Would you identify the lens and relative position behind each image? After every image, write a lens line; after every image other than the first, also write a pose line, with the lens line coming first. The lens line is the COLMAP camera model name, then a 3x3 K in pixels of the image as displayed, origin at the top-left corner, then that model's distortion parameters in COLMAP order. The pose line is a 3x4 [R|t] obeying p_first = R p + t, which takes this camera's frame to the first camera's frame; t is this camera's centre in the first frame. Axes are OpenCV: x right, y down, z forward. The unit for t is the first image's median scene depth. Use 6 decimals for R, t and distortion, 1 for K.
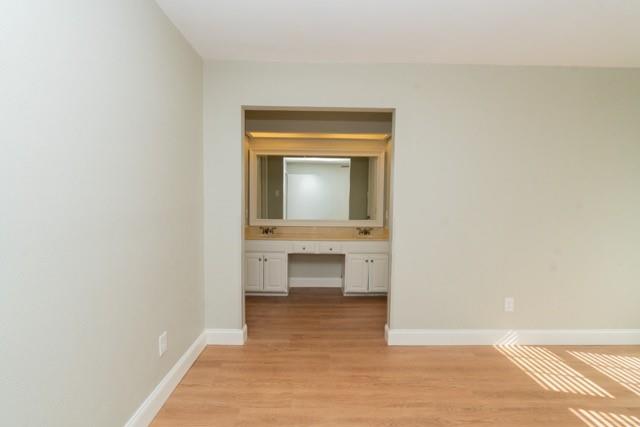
lens RADIAL K [[291.4, 0, 320.0], [0, 291.4, 213.5], [0, 0, 1]] dist [-0.001616, -0.000585]
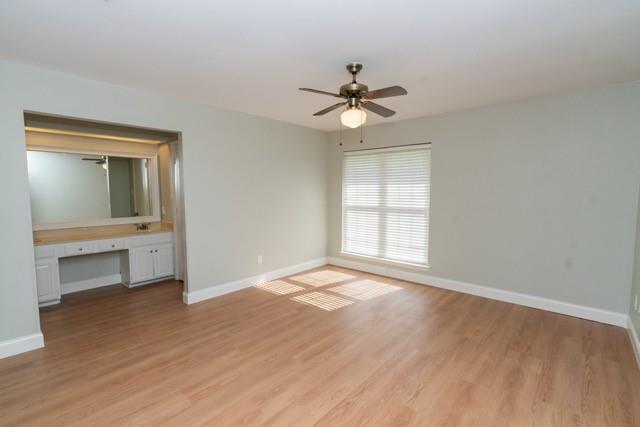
lens RADIAL K [[291.4, 0, 320.0], [0, 291.4, 213.5], [0, 0, 1]] dist [-0.001616, -0.000585]
pose [[0.683552, -0.070808, 0.726459, -0.261483], [0.053237, 0.997469, 0.047131, -0.006018], [-0.727957, 0.006458, 0.685592, -0.334289]]
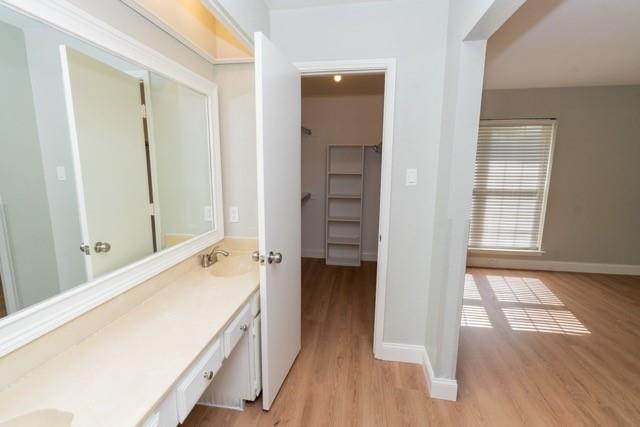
lens RADIAL K [[291.4, 0, 320.0], [0, 291.4, 213.5], [0, 0, 1]] dist [-0.001616, -0.000585]
pose [[0.162408, -0.168326, 0.972260, -0.339628], [0.054655, 0.985364, 0.161465, -0.095800], [-0.985209, 0.026915, 0.169231, 0.975977]]
